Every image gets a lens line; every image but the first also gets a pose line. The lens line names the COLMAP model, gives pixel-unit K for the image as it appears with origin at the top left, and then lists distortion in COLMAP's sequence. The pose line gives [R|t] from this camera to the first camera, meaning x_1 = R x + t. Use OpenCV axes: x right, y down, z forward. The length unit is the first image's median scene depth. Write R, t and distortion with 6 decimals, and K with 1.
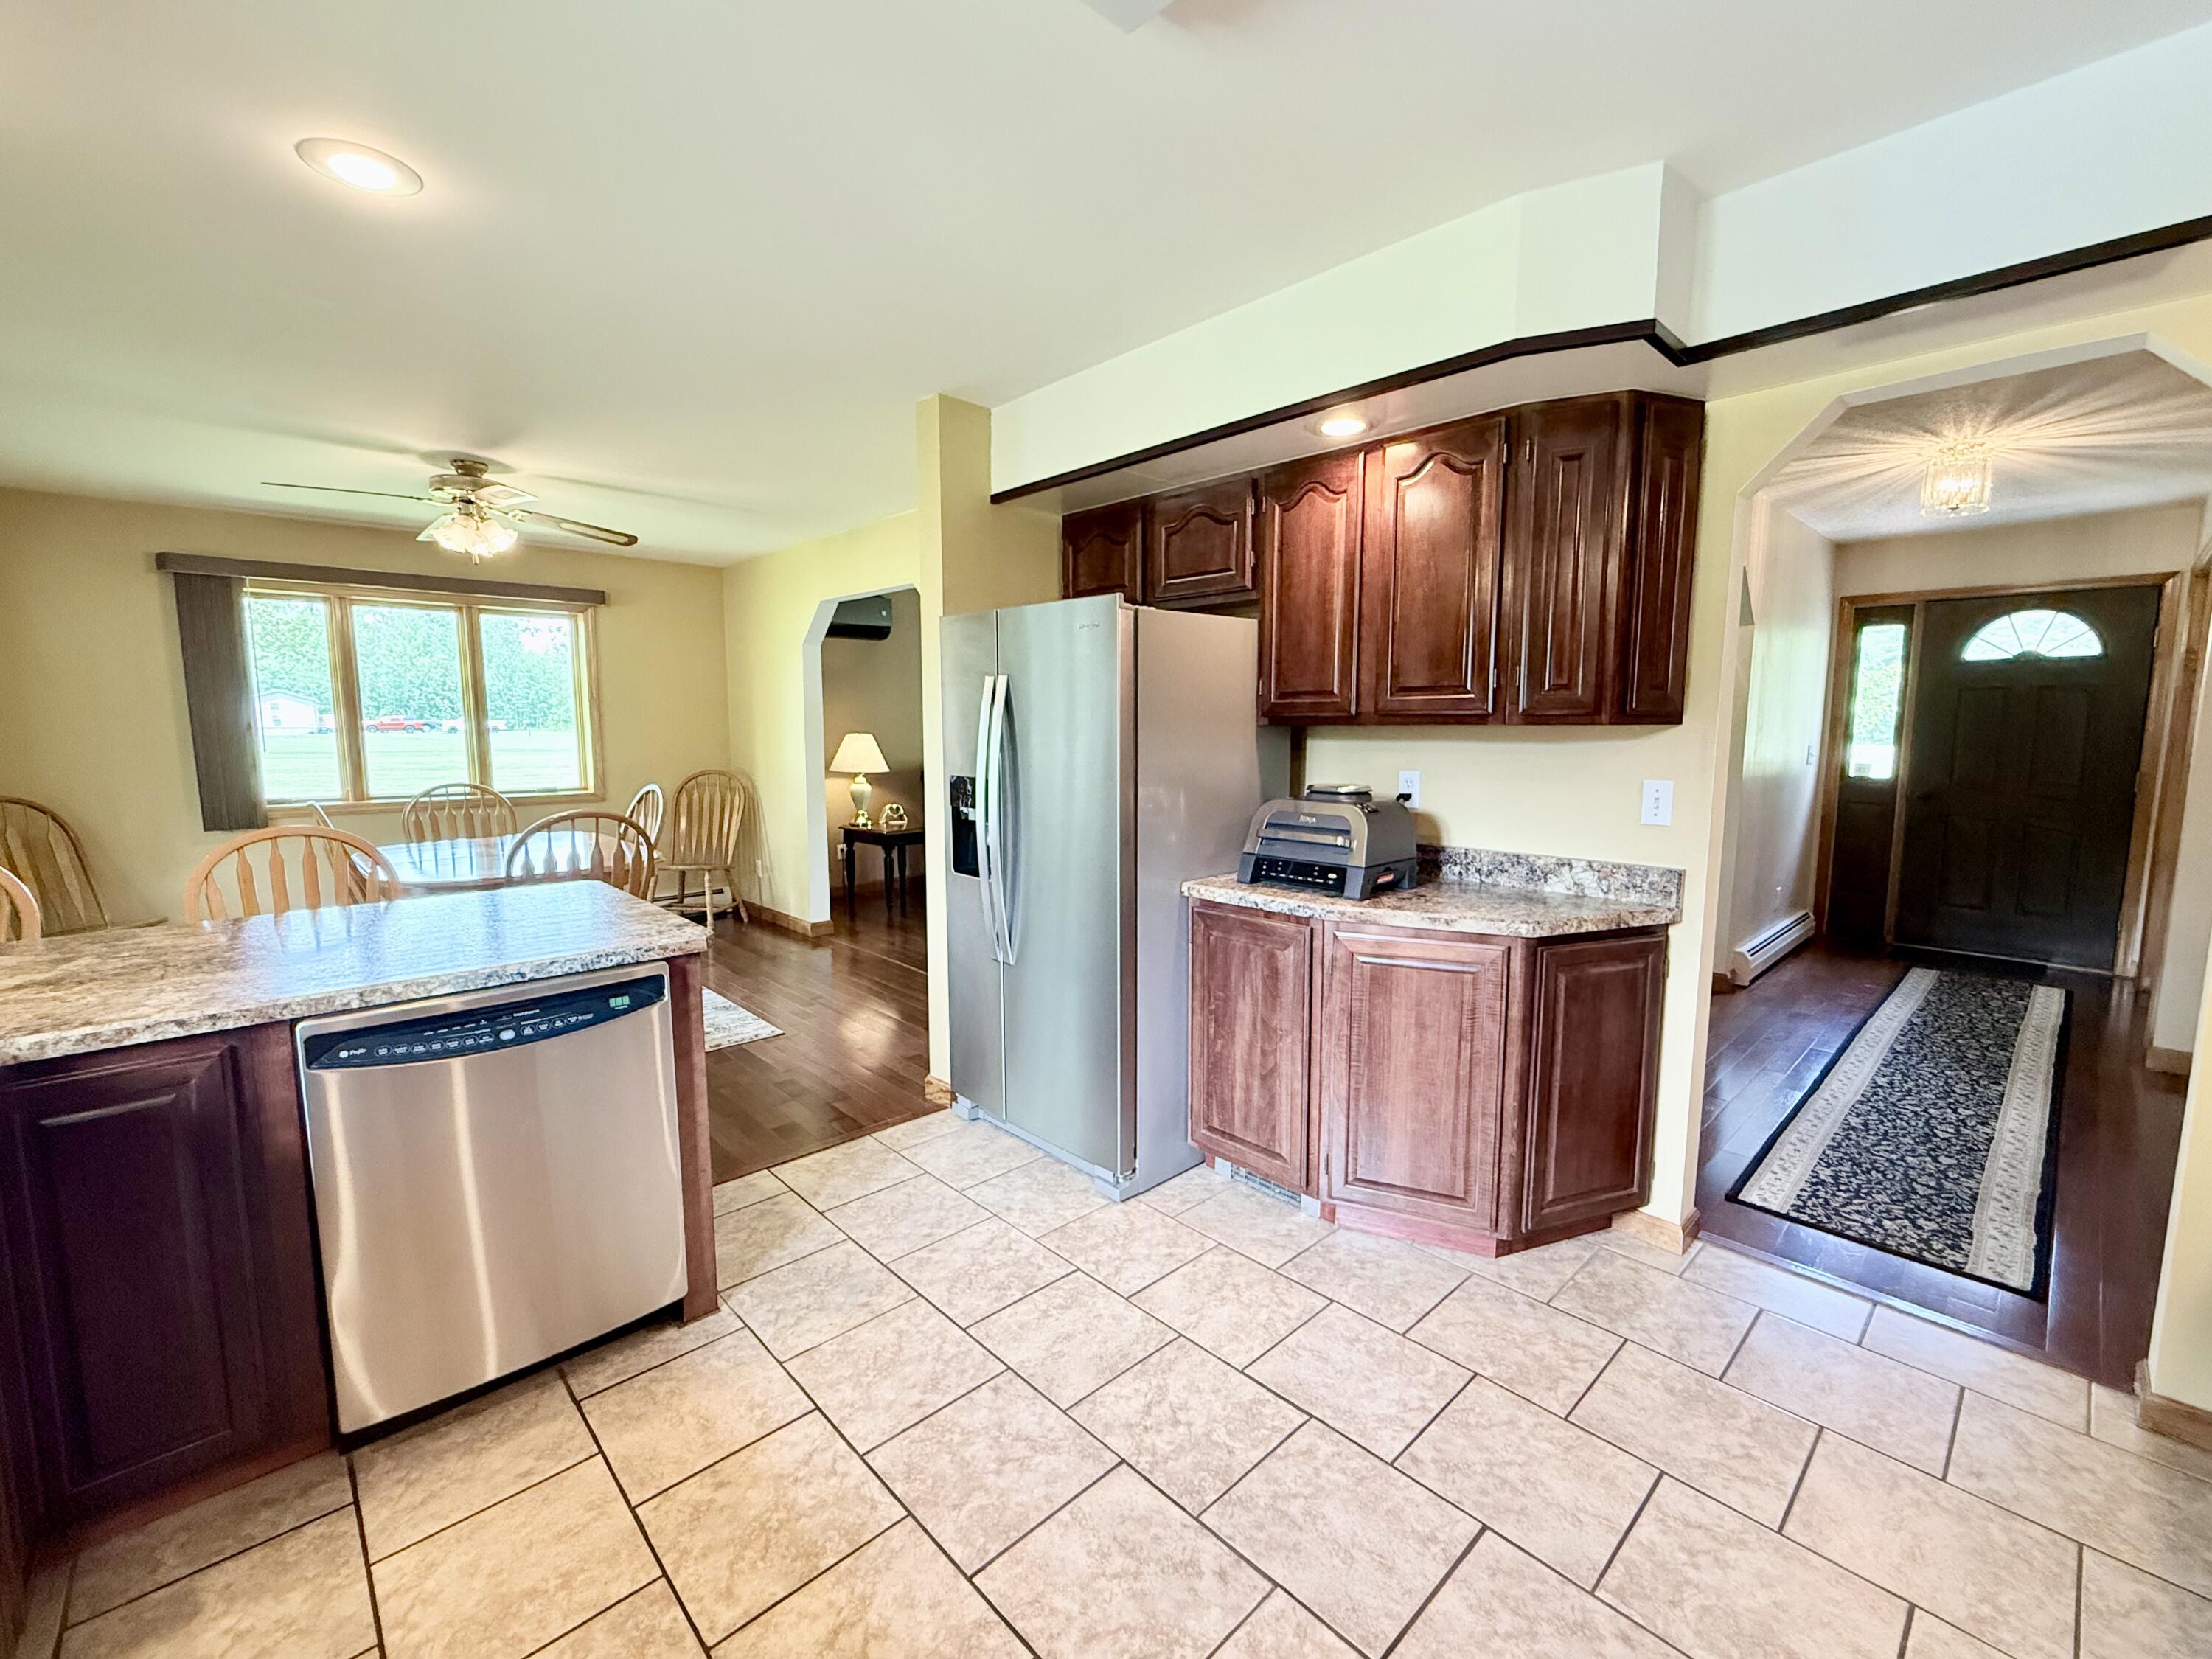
lens RADIAL K [[933.6, 0, 1109.3], [0, 933.6, 836.8], [0, 0, 1]] dist [0.000497, 0.000014]
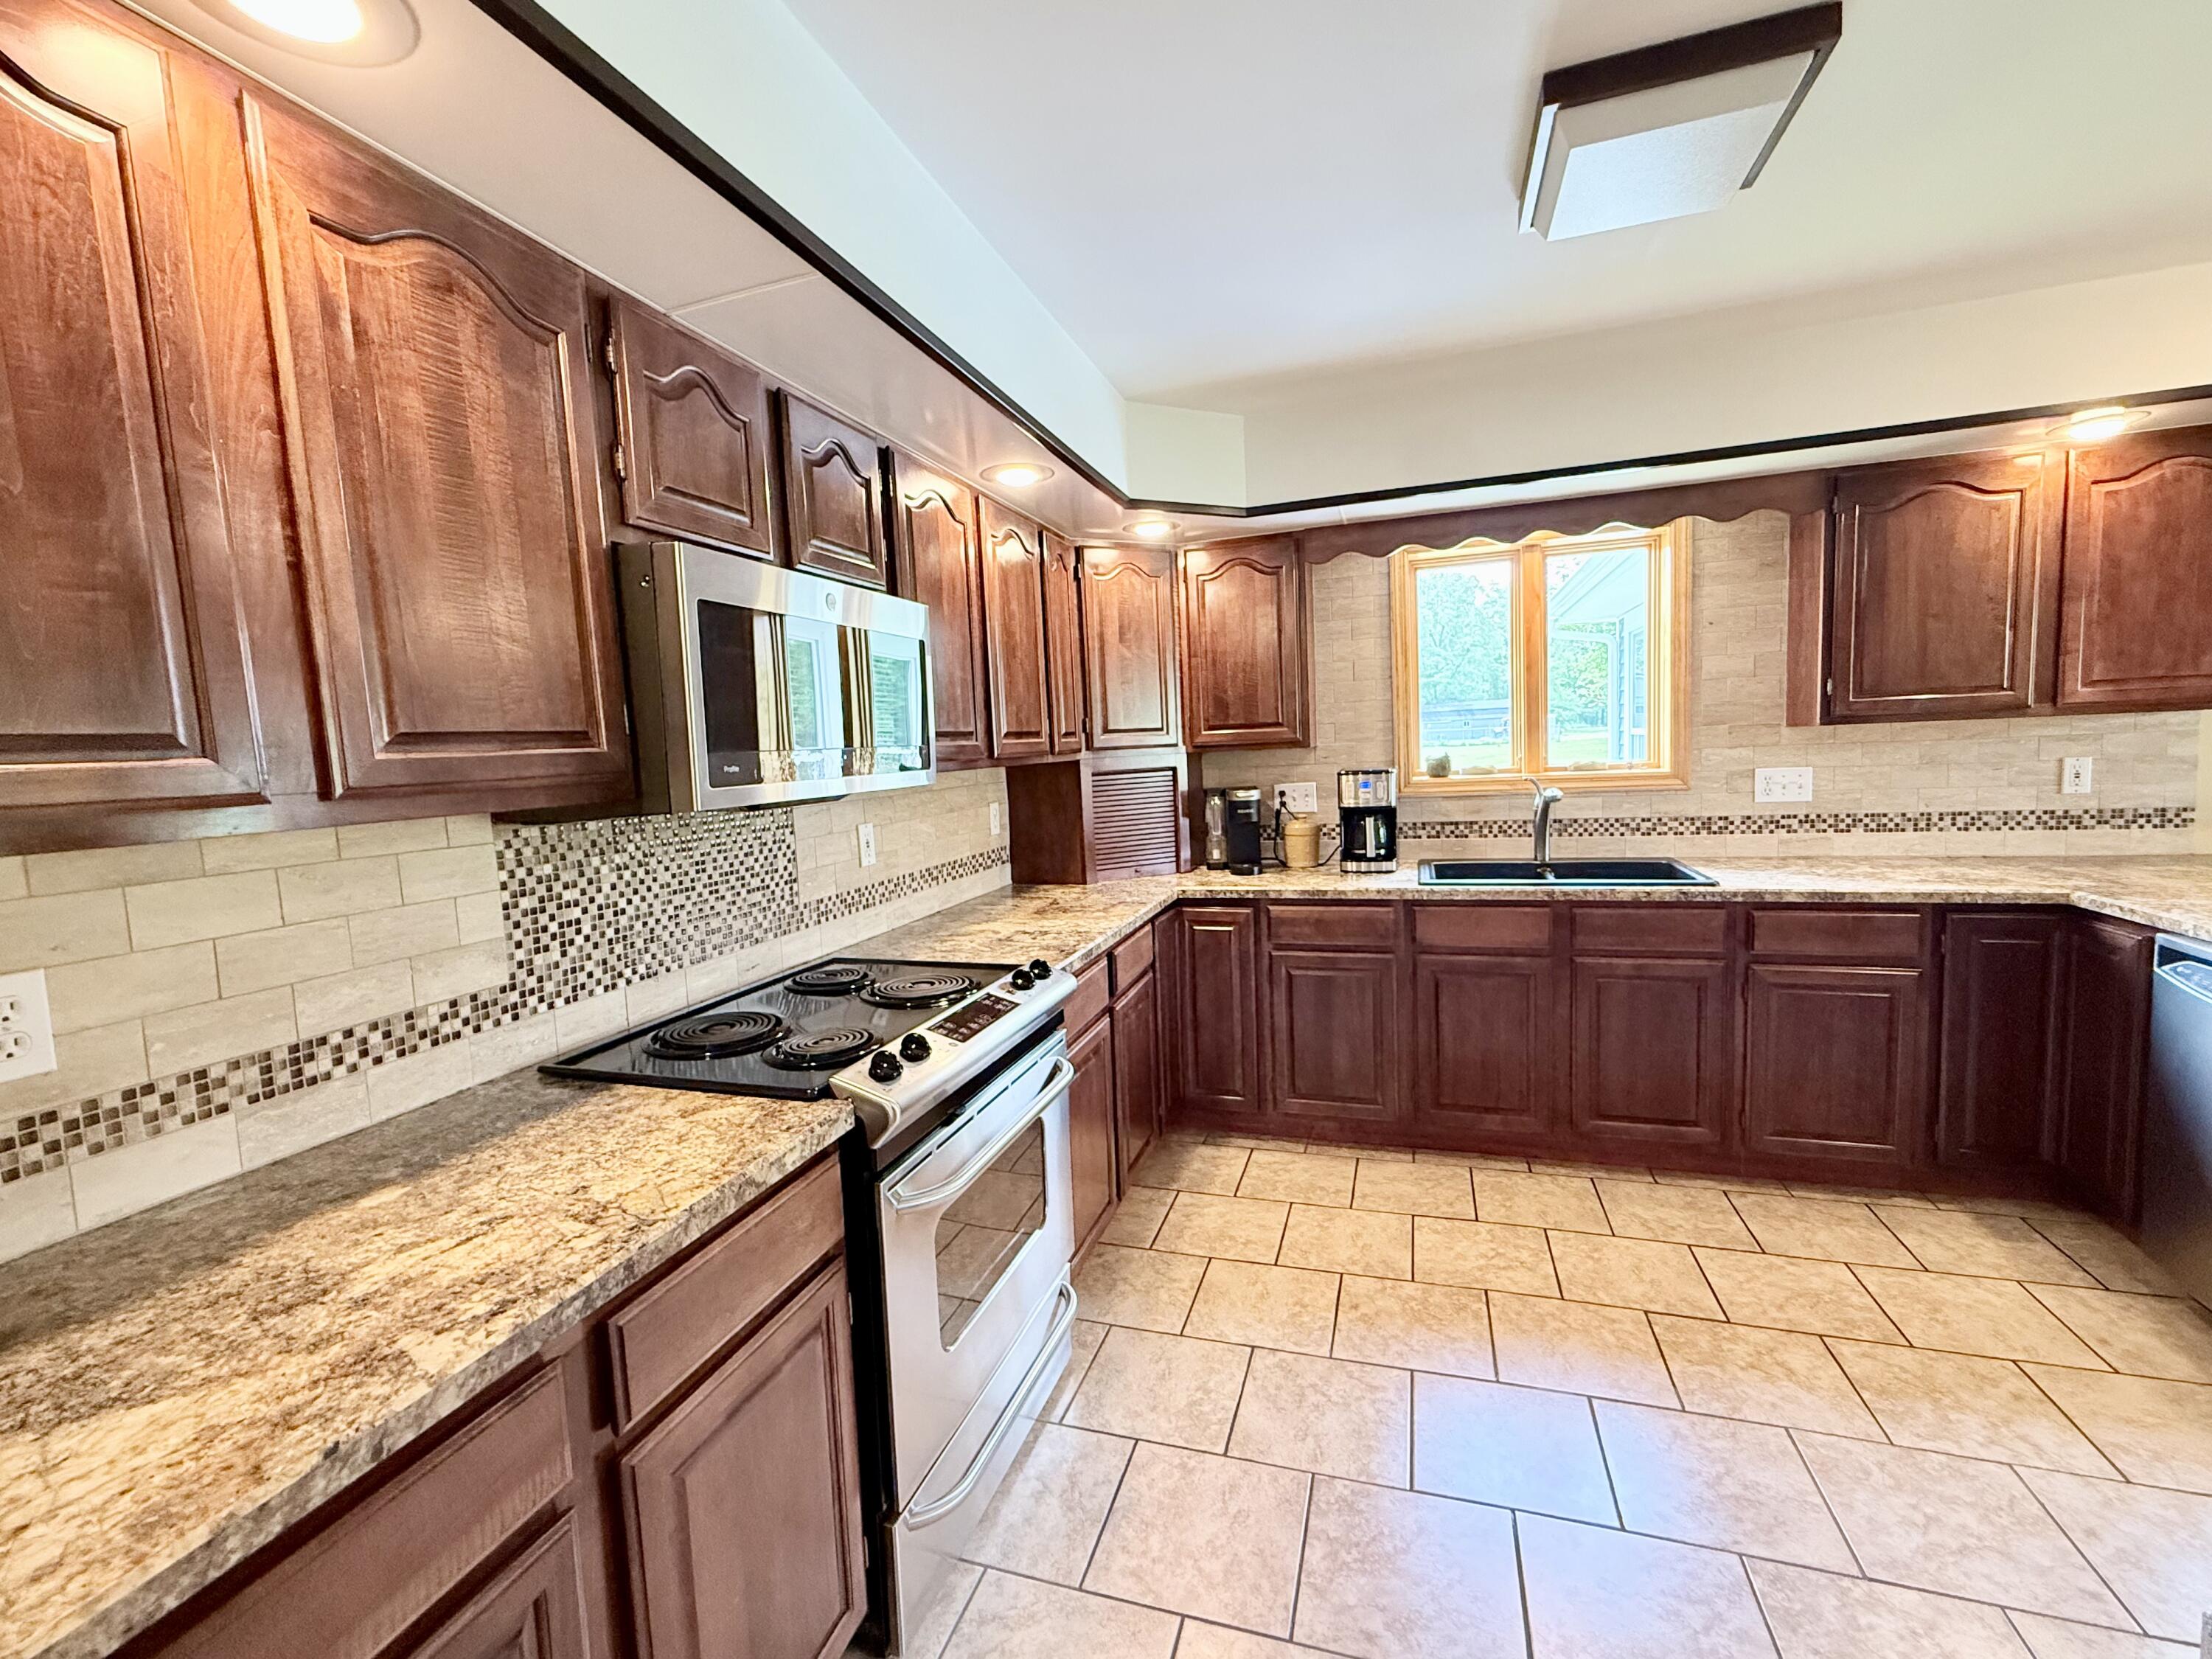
lens RADIAL K [[935.7, 0, 1105.3], [0, 935.7, 831.2], [0, 0, 1]] dist [0.001952, -0.000534]
pose [[-0.879919, 0.085940, -0.467286, 0.672758], [-0.009327, 0.980191, 0.197833, -0.121693], [0.475032, 0.178436, -0.861688, 0.881405]]
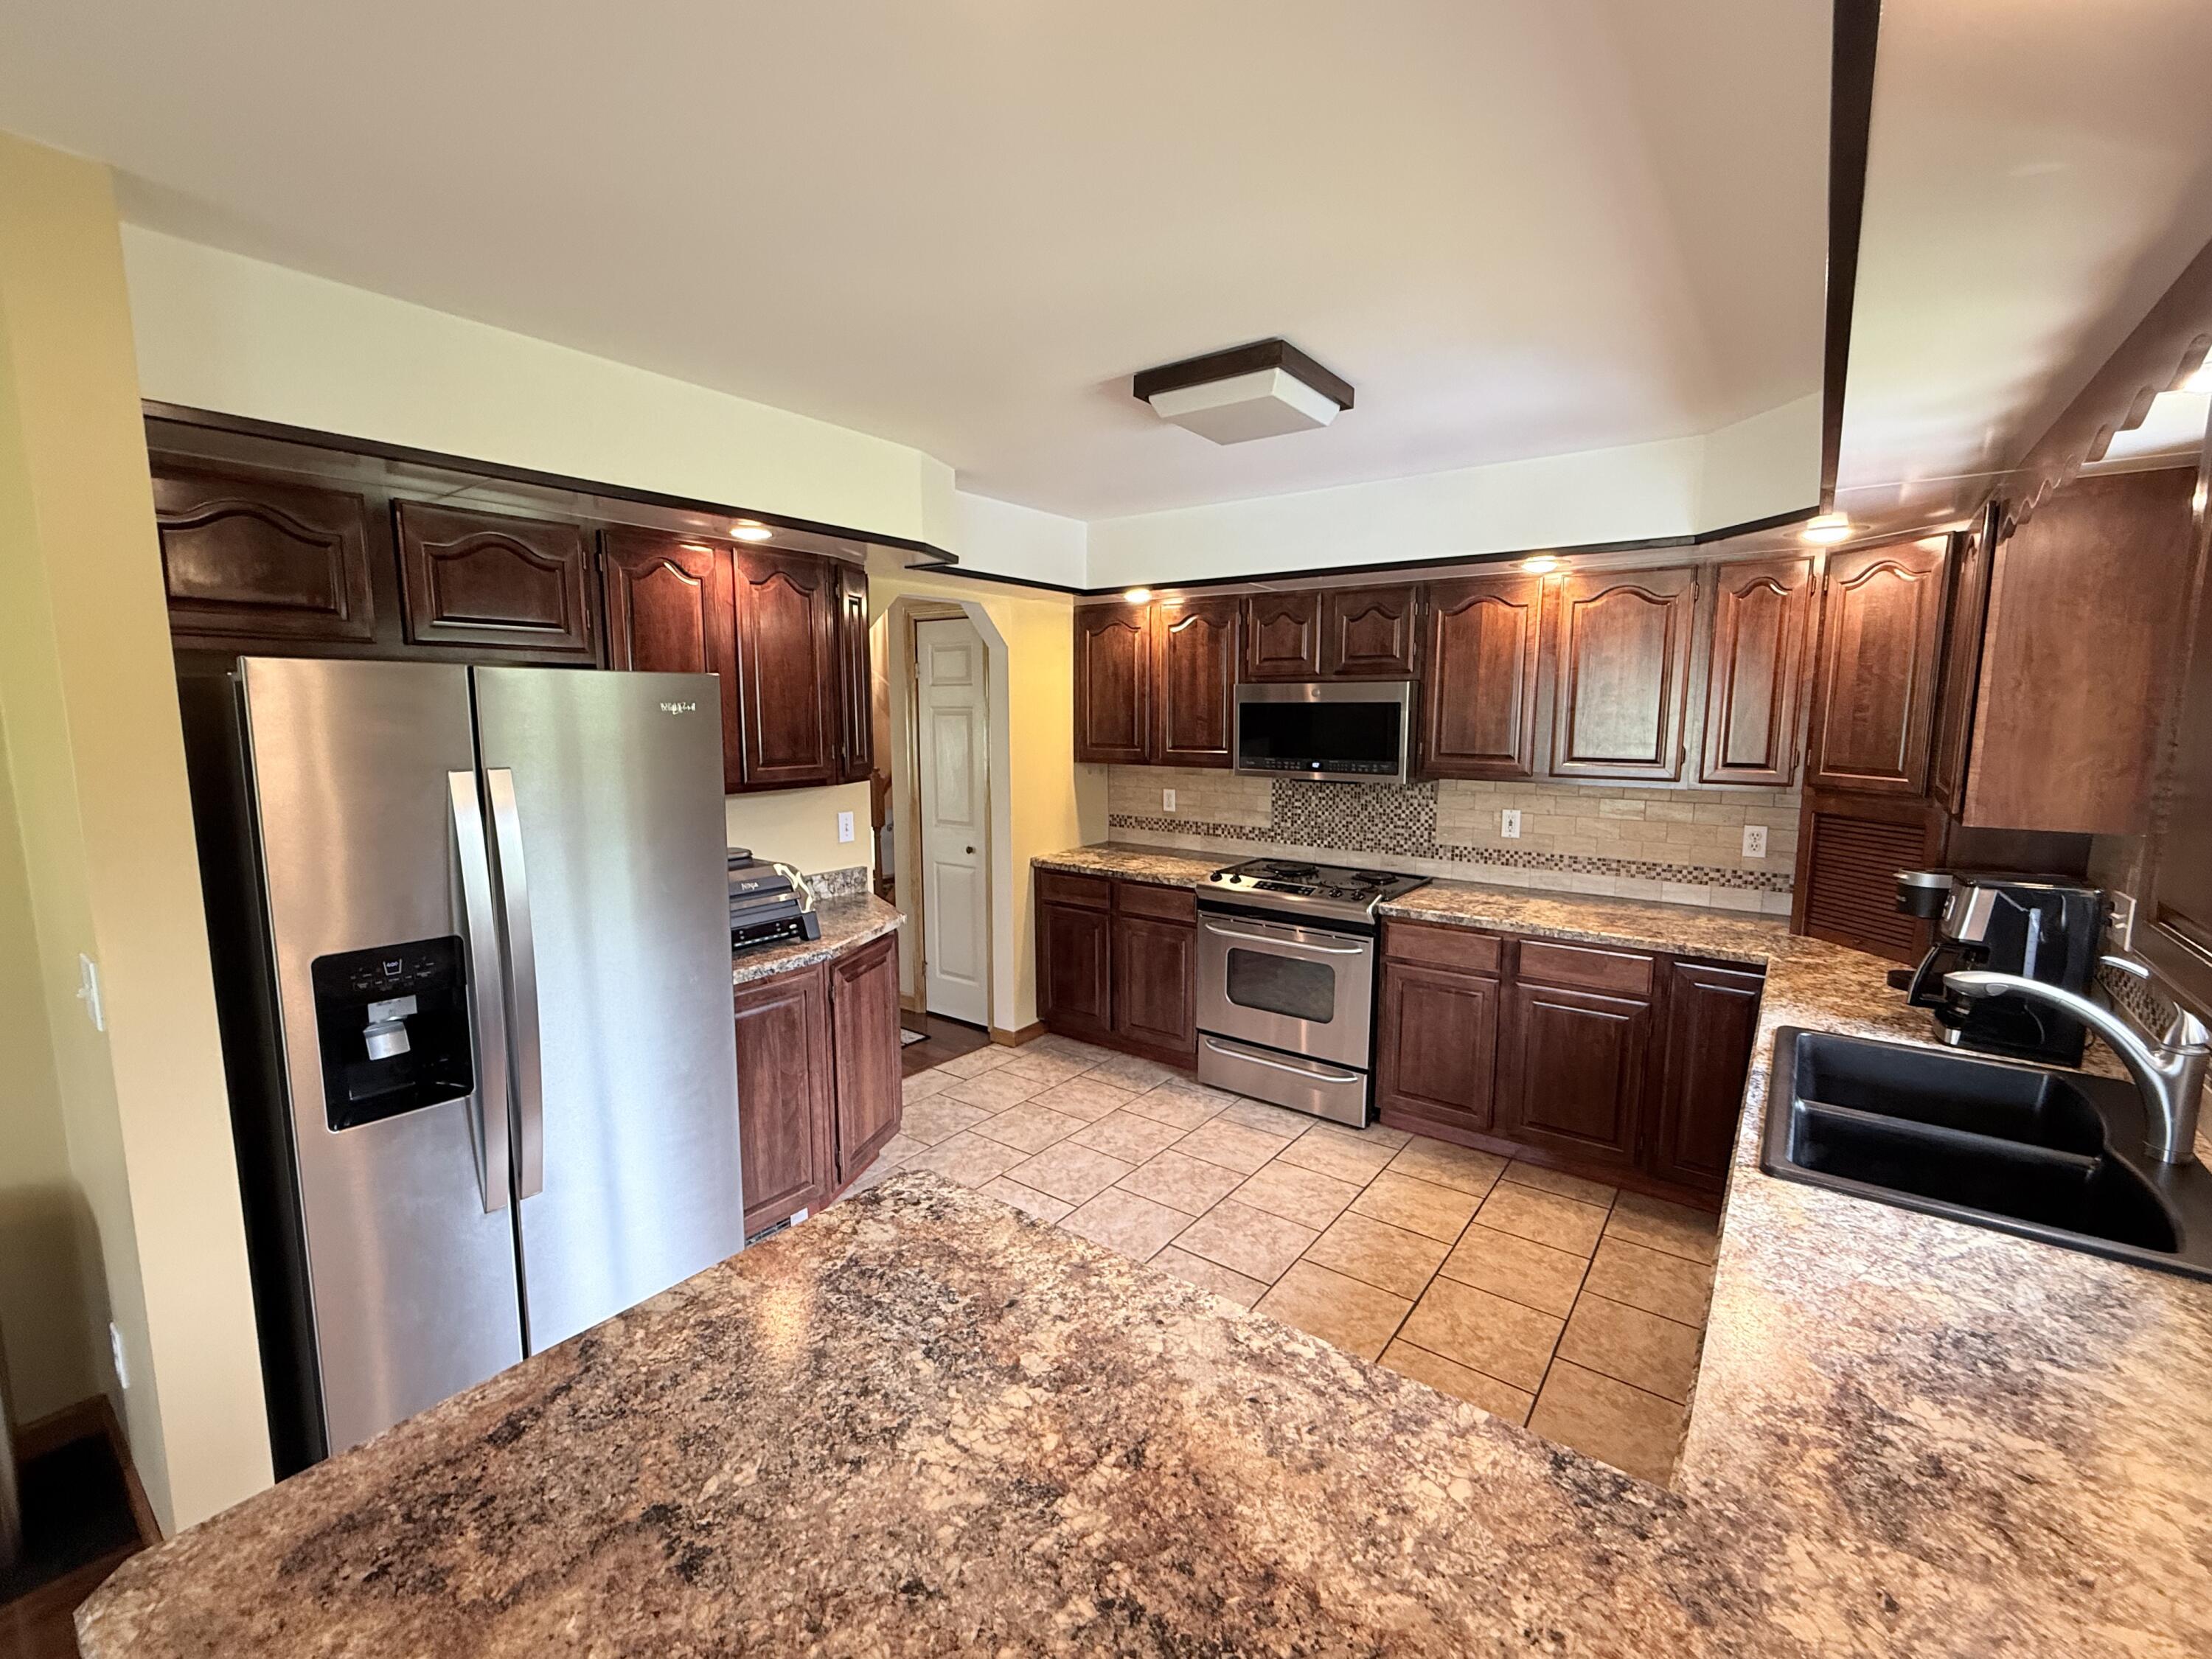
lens RADIAL K [[906.6, 0, 1122.9], [0, 906.6, 830.7], [0, 0, 1]] dist [0.000309, 0.000182]
pose [[-0.179485, -0.128612, 0.975317, -0.875321], [0.117926, 0.981456, 0.151123, -0.187124], [-0.976667, 0.142139, -0.160990, 0.737658]]
